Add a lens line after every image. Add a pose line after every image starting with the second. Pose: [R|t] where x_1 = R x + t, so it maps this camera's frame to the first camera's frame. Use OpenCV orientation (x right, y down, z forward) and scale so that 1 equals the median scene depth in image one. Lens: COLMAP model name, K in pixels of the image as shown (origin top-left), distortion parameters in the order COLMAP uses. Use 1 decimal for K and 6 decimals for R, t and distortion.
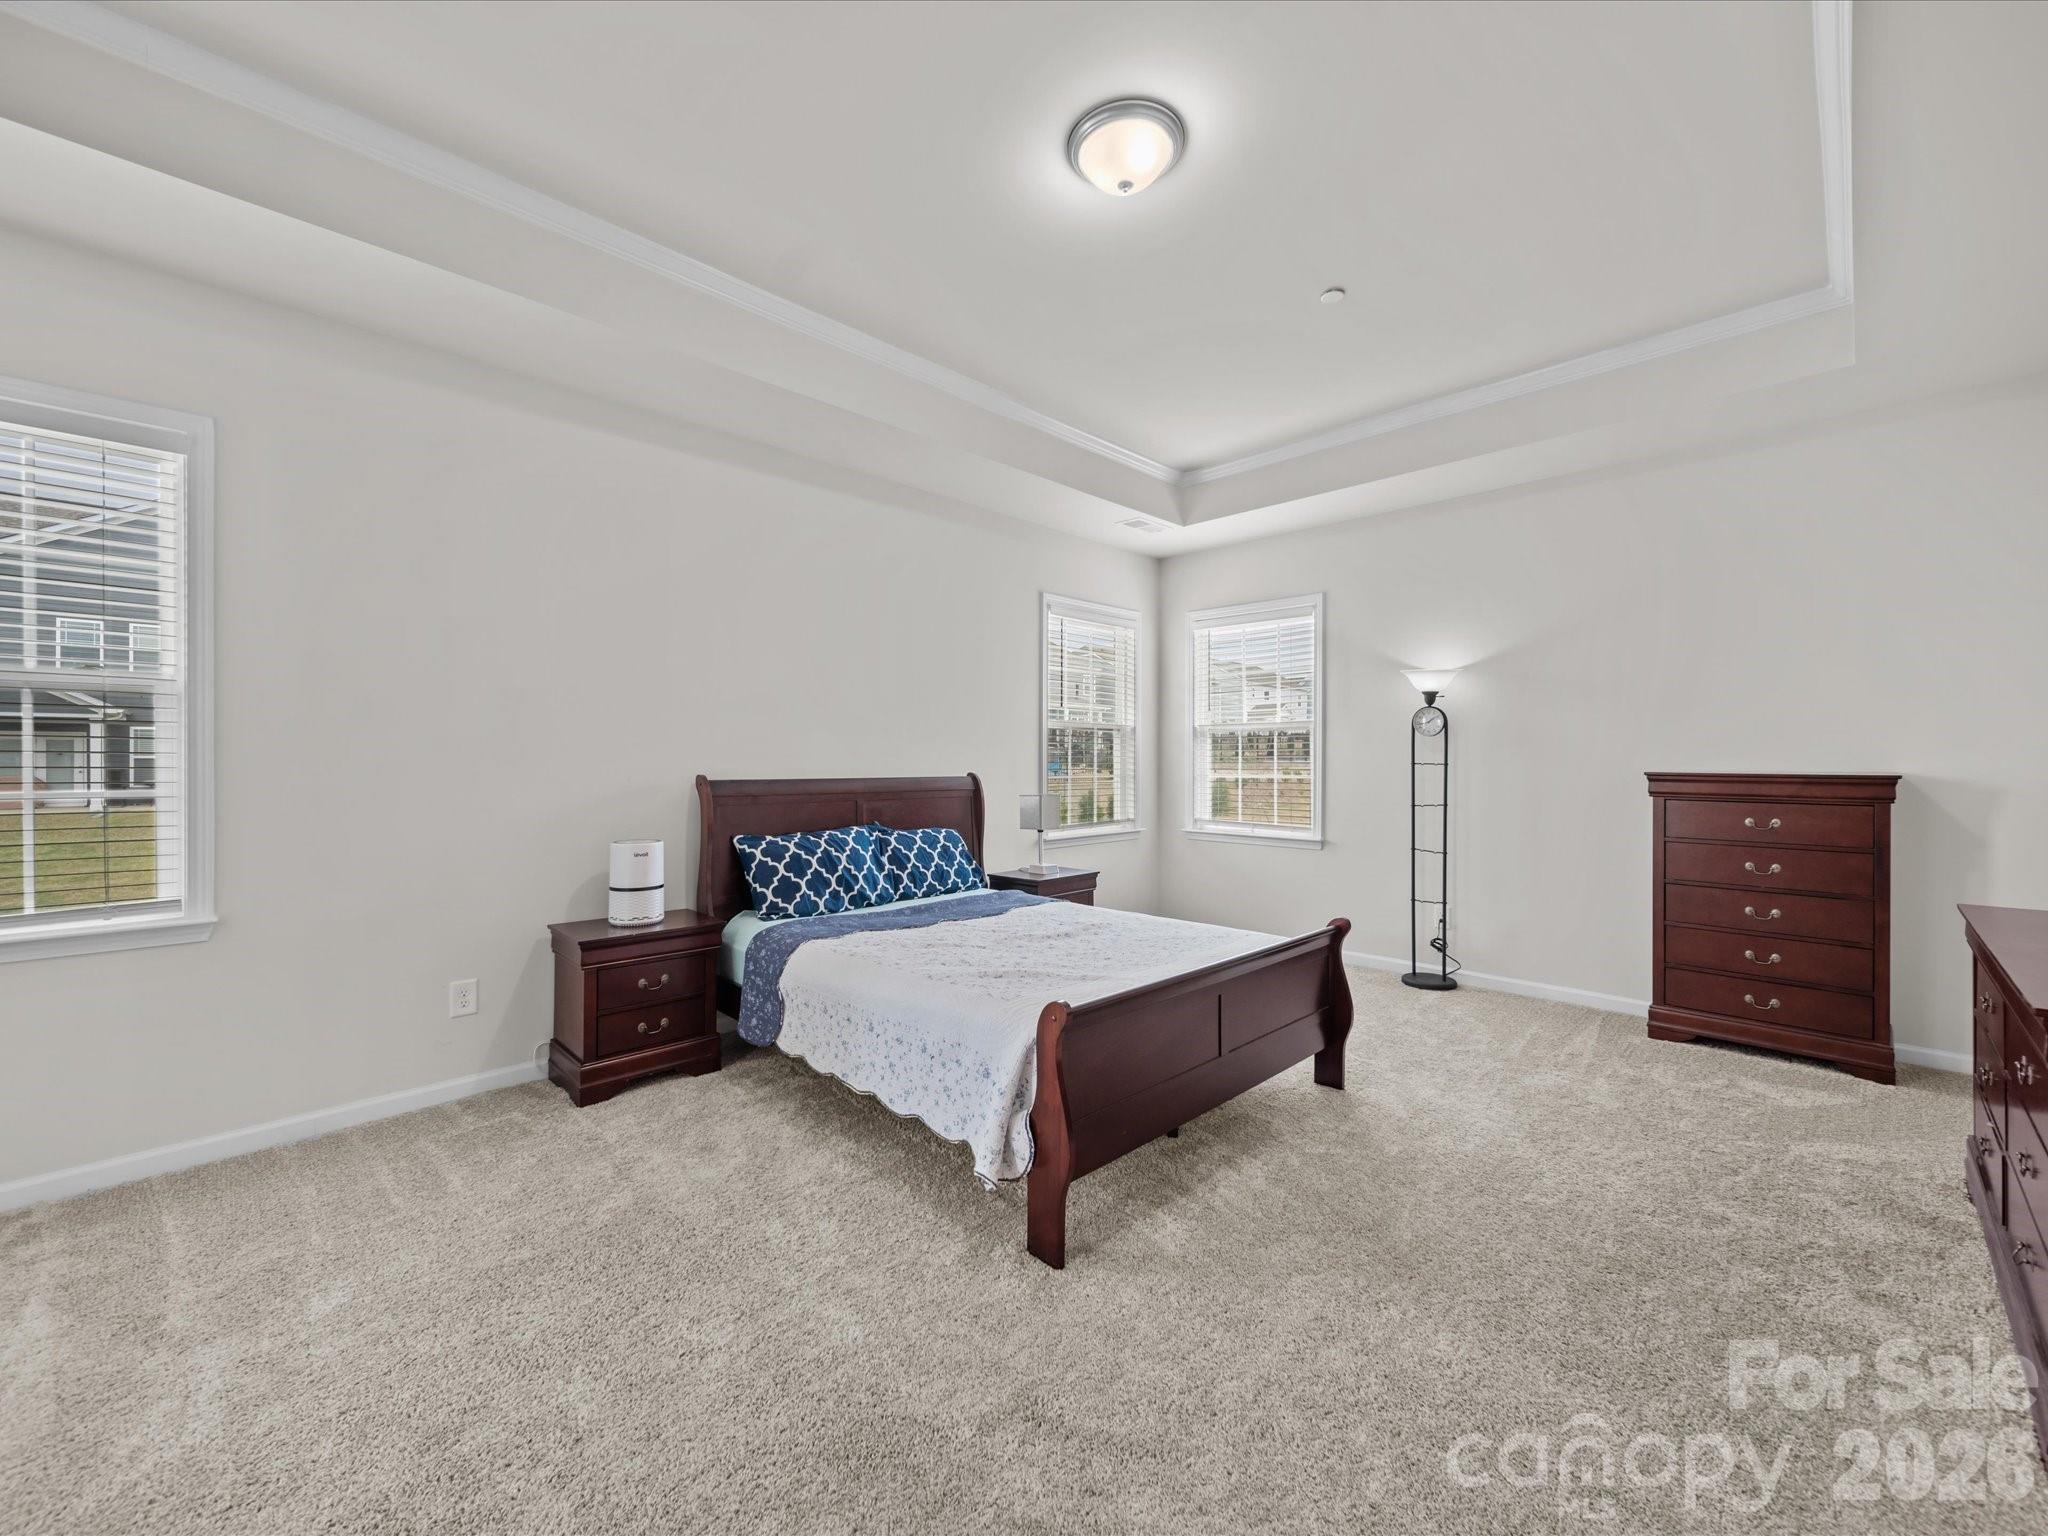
lens RADIAL K [[804.1, 0, 1027.2], [0, 804.1, 763.0], [0, 0, 1]] dist [0.001110, 0.000073]
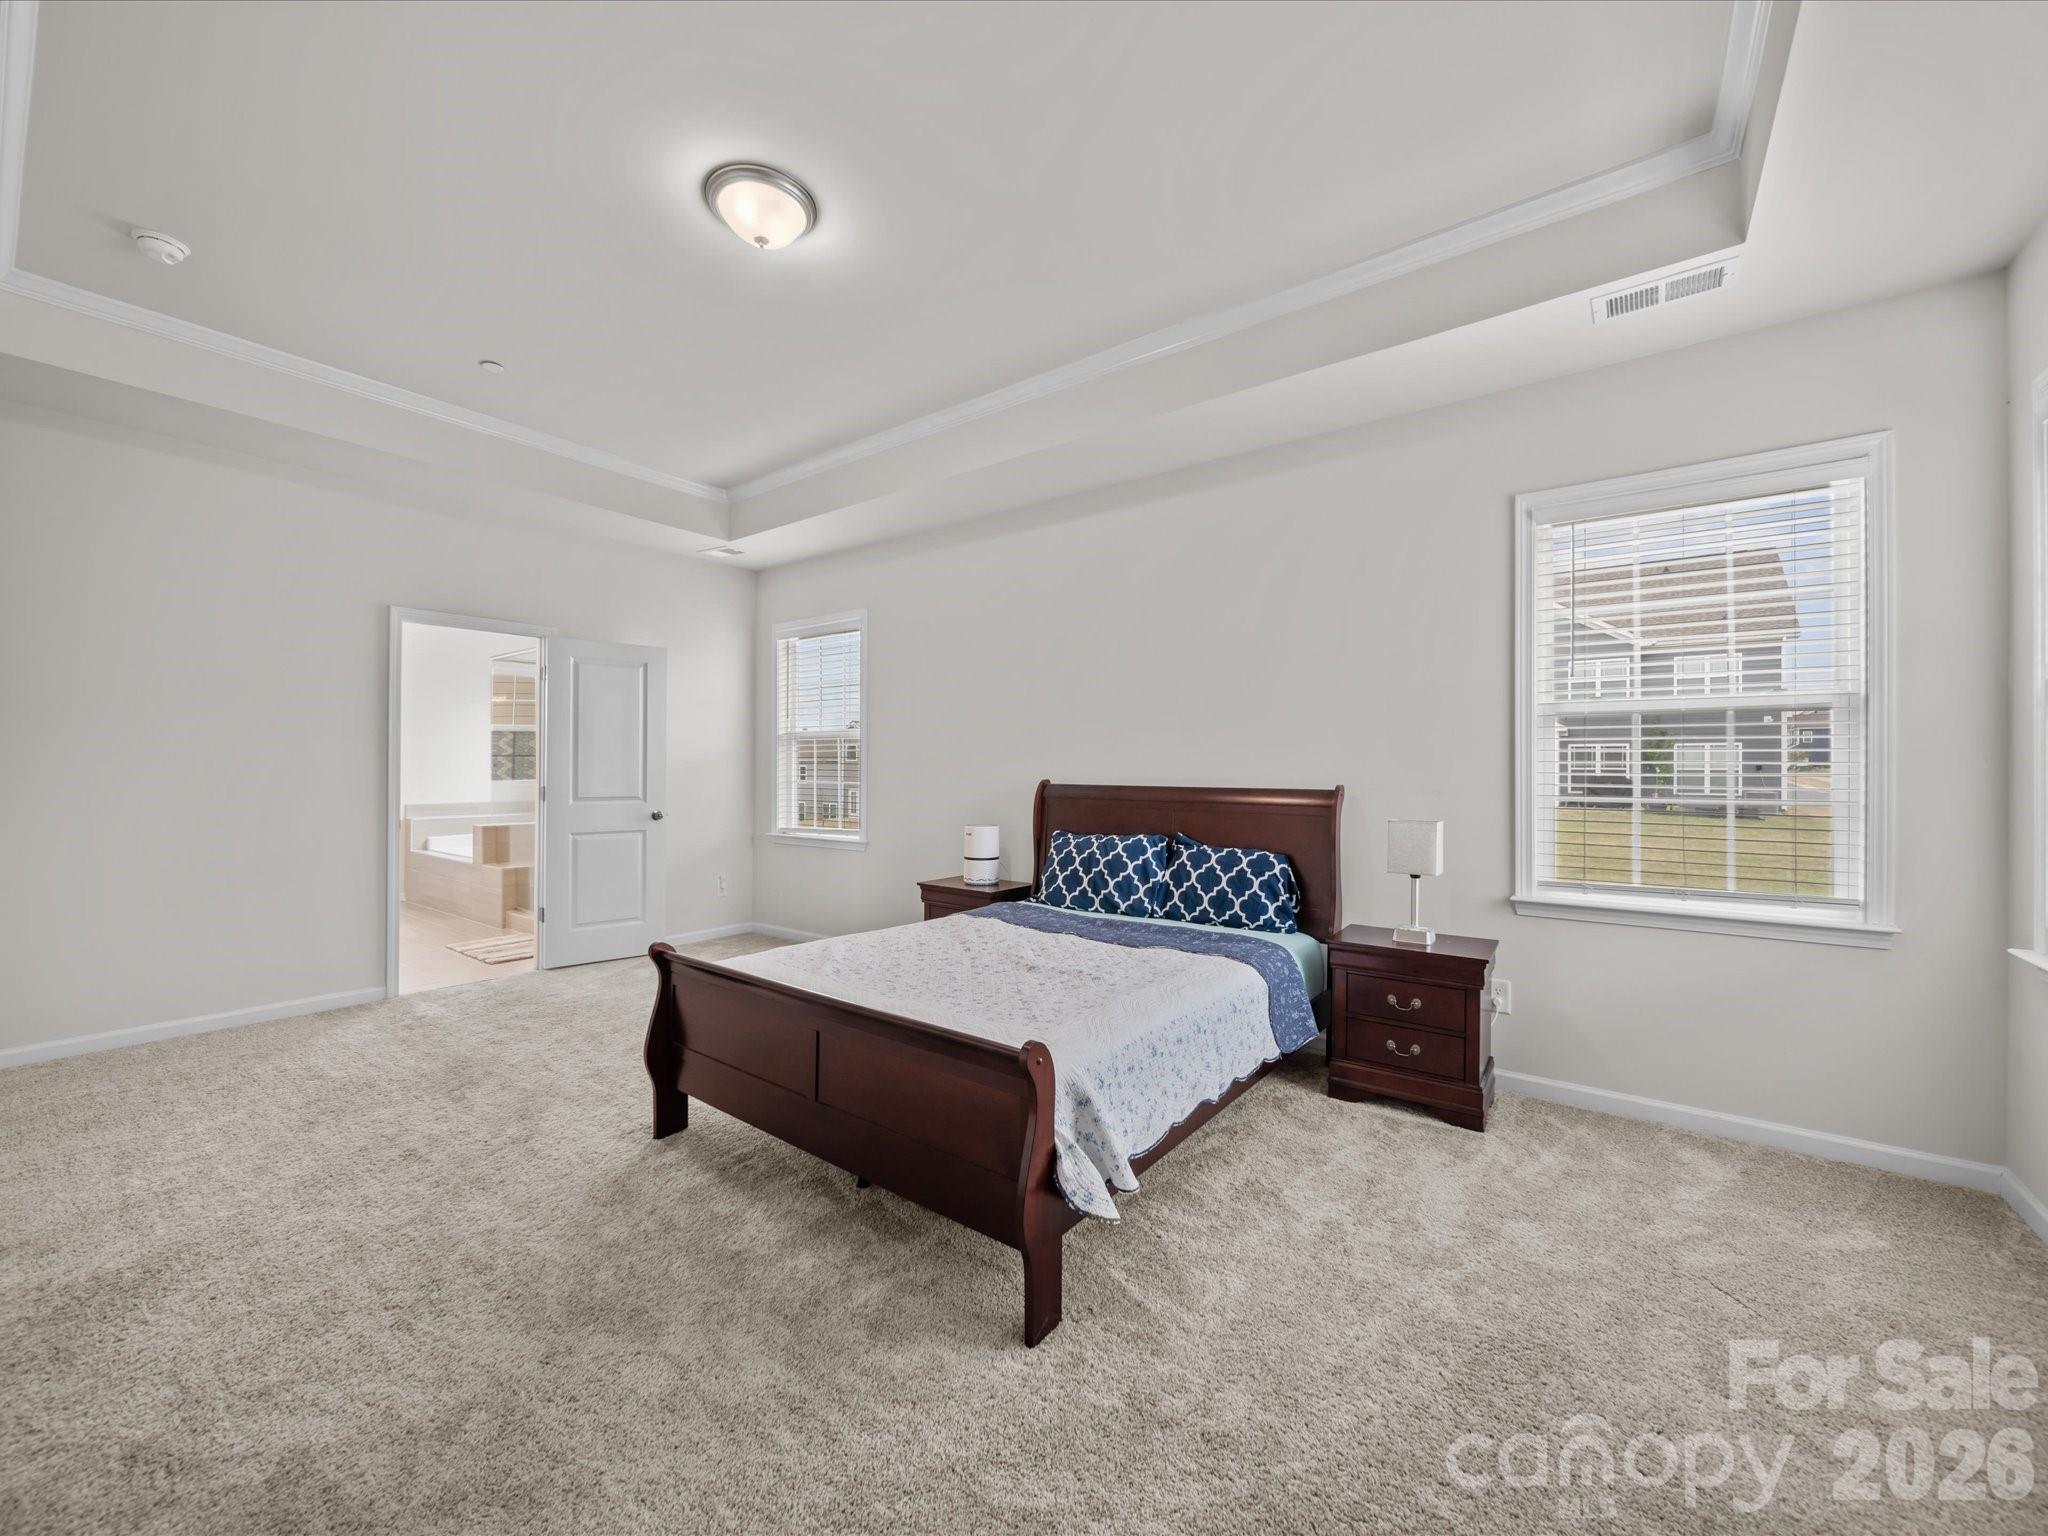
lens RADIAL K [[804.1, 0, 1027.2], [0, 804.1, 763.0], [0, 0, 1]] dist [0.001110, 0.000073]
pose [[0.163309, -0.007938, -0.986543, 0.784755], [-0.009892, 0.999904, -0.009683, 0.002326], [0.986525, 0.011341, 0.163215, 0.738925]]
